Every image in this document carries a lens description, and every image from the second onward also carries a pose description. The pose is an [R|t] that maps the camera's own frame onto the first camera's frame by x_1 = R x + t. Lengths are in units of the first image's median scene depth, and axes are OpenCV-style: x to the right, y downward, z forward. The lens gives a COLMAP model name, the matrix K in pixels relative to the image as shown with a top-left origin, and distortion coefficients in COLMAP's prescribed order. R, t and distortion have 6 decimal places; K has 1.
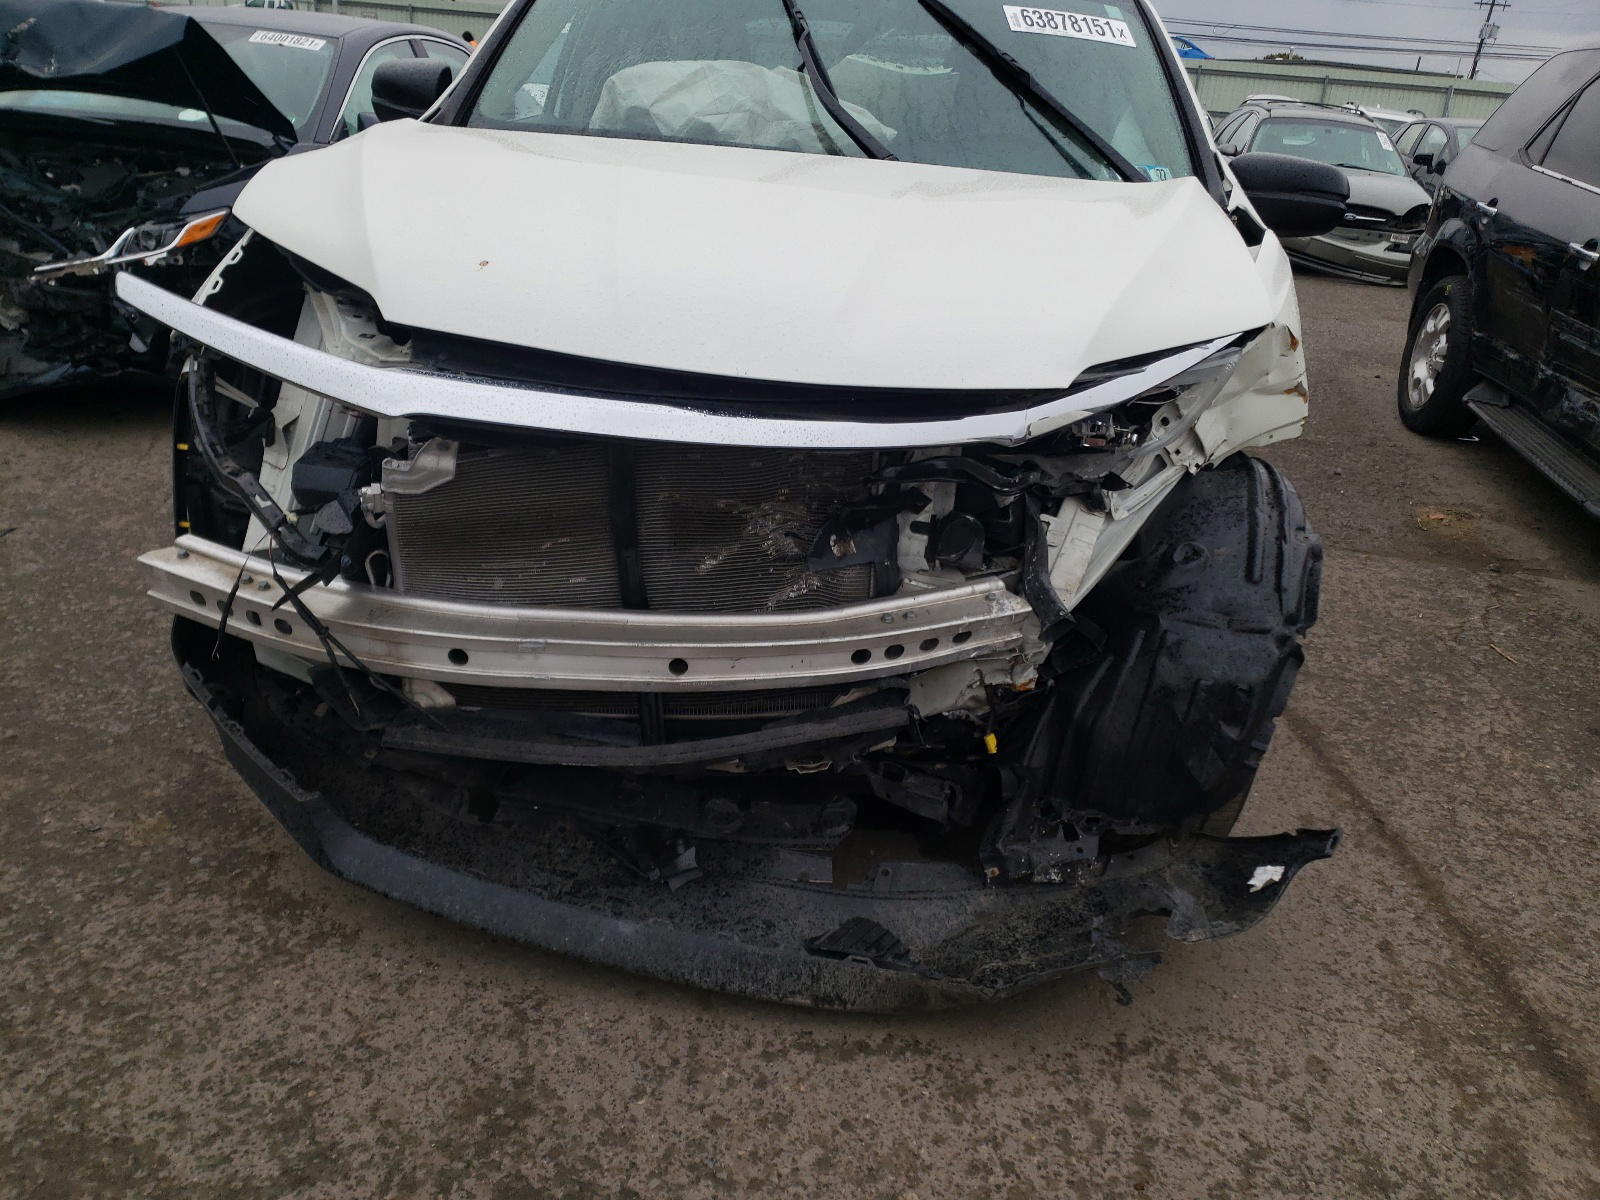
lens RADIAL K [[1169.0, 0, 800.0], [0, 1169.0, 600.0], [0, 0, 1]] dist [0.090929, -0.104885]
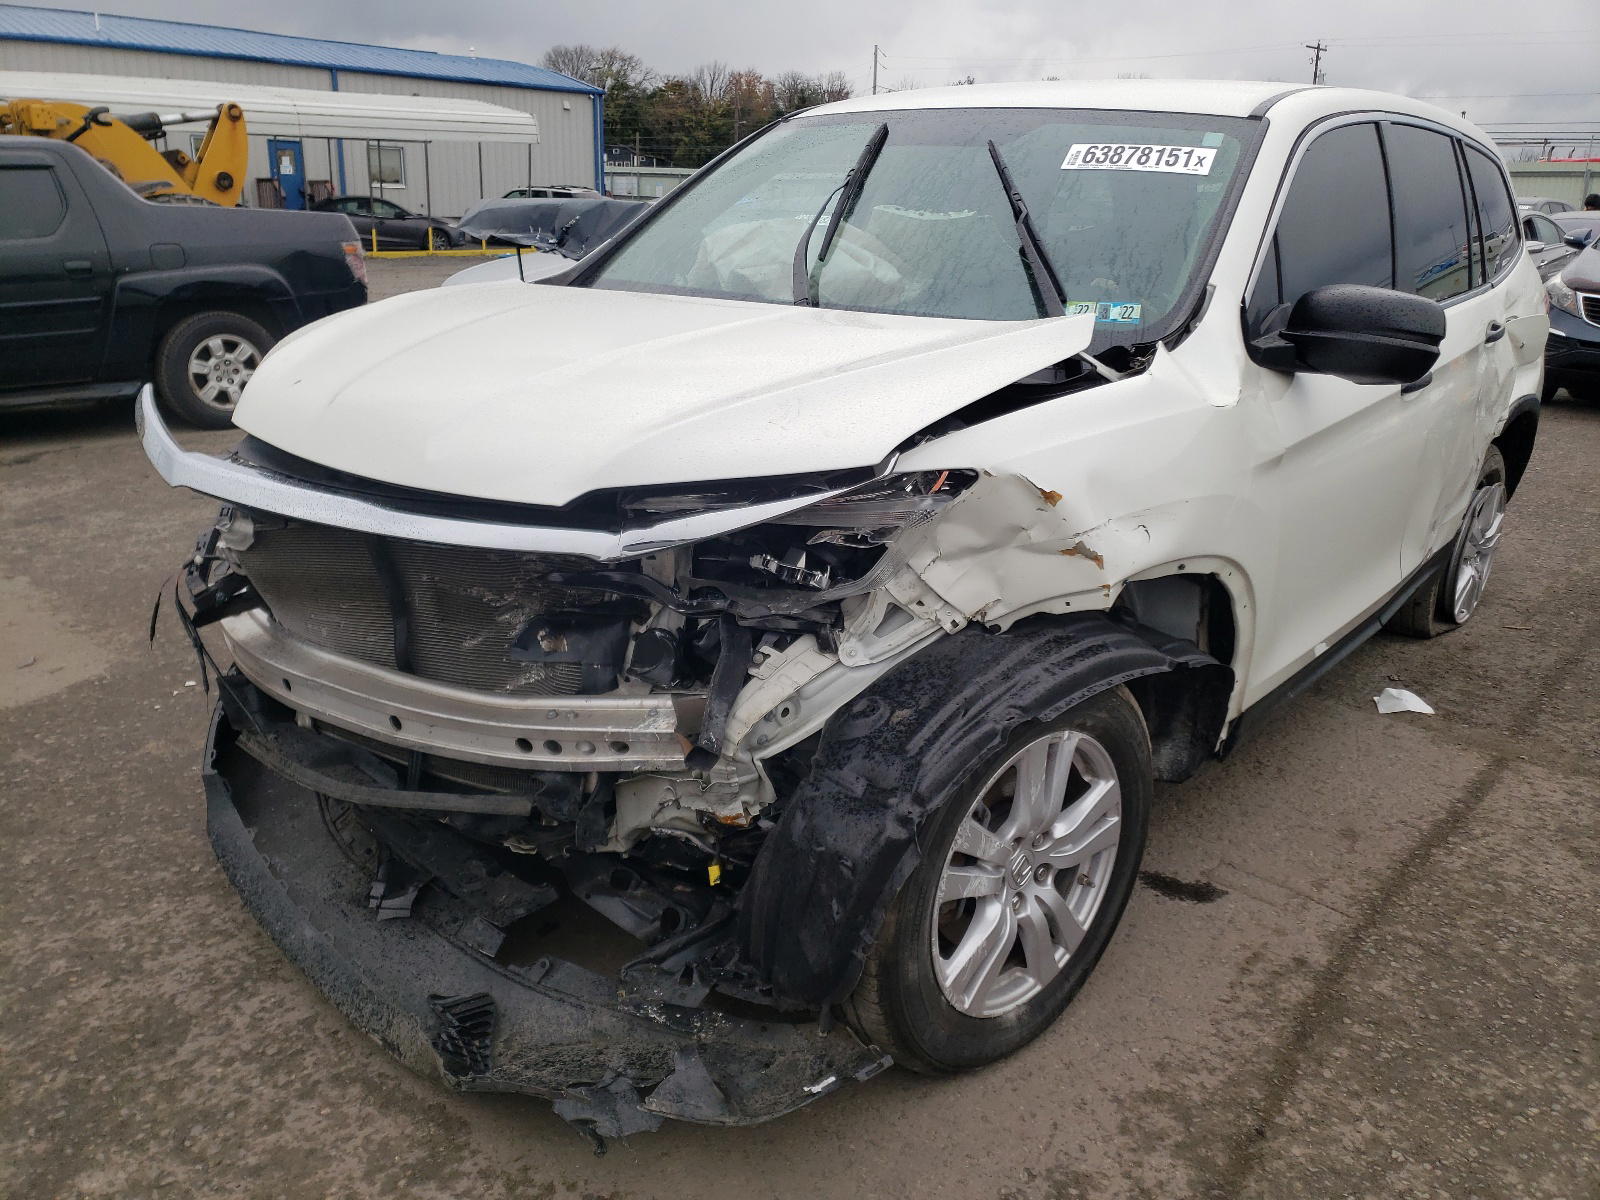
lens RADIAL K [[1169.0, 0, 800.0], [0, 1169.0, 600.0], [0, 0, 1]] dist [0.090929, -0.104885]
pose [[0.829608, 0.118213, -0.545689, 0.800100], [-0.182174, 0.981155, -0.064409, -0.056368], [0.527791, 0.152844, 0.835509, 0.205618]]
